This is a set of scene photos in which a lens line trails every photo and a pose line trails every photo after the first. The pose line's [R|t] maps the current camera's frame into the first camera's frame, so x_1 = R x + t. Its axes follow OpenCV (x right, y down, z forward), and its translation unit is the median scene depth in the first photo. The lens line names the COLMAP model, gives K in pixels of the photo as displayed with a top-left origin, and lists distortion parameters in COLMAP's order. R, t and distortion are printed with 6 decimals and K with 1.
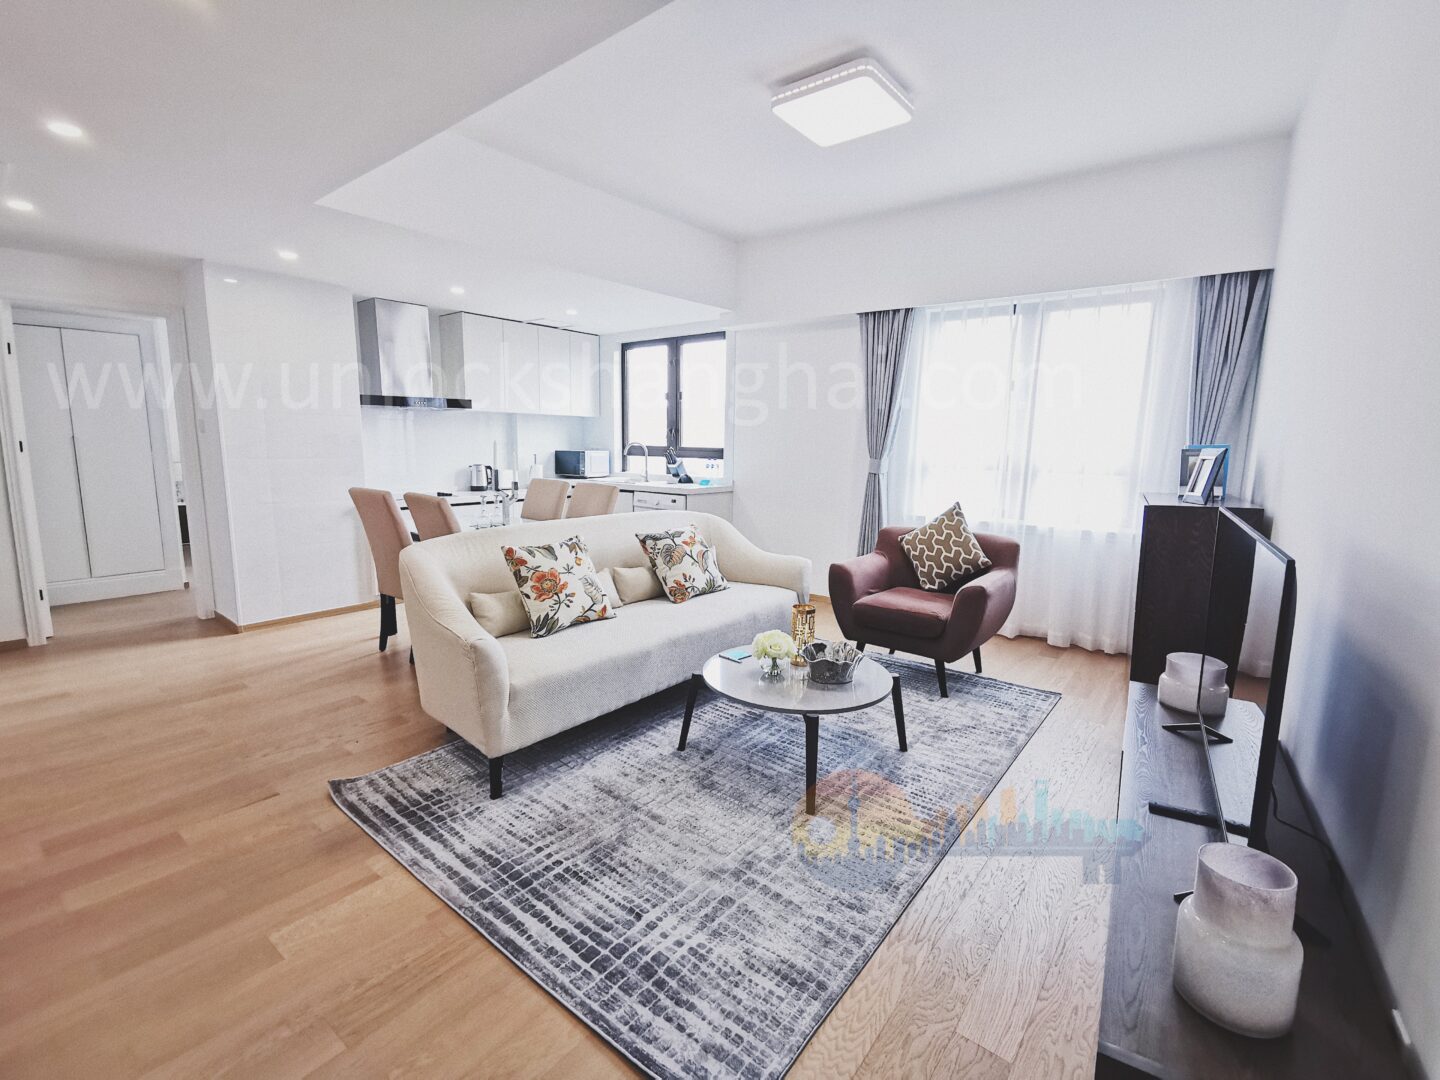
lens RADIAL K [[658.7, 0, 722.9], [0, 658.7, 532.3], [0, 0, 1]] dist [0.021357, -0.000051]
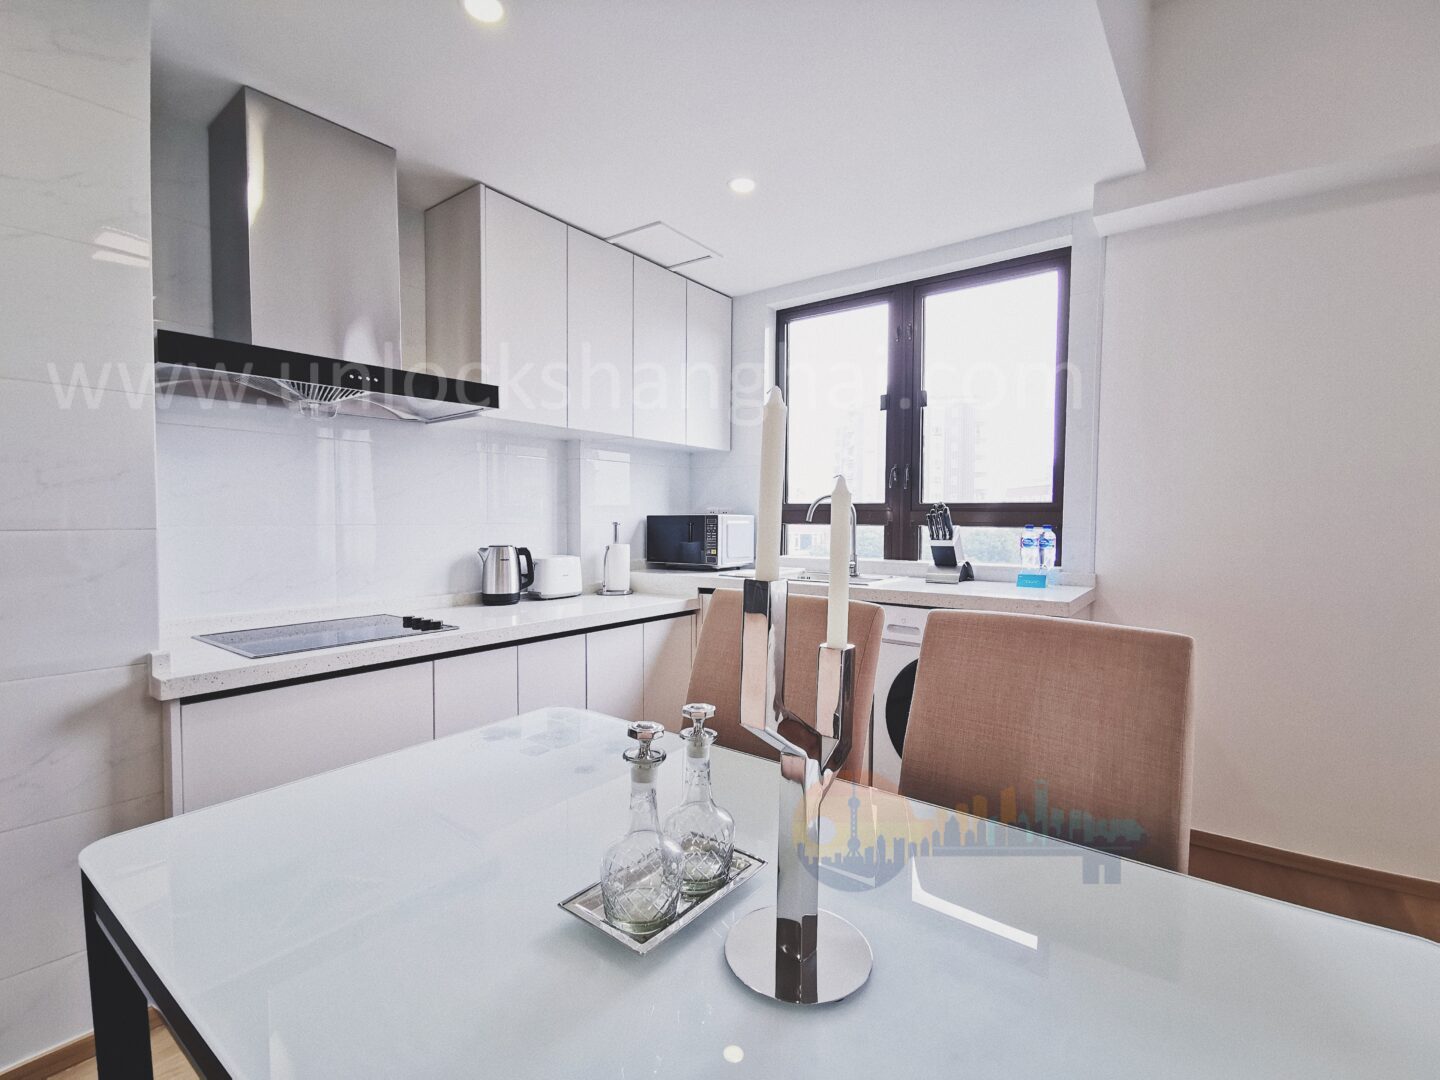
lens RADIAL K [[680.4, 0, 752.3], [0, 680.4, 537.0], [0, 0, 1]] dist [-0.026187, -0.000126]
pose [[0.998561, -0.011399, 0.052394, -0.282397], [0.016519, 0.995015, -0.098351, -0.075846], [-0.051012, 0.099075, 0.993772, 0.672455]]
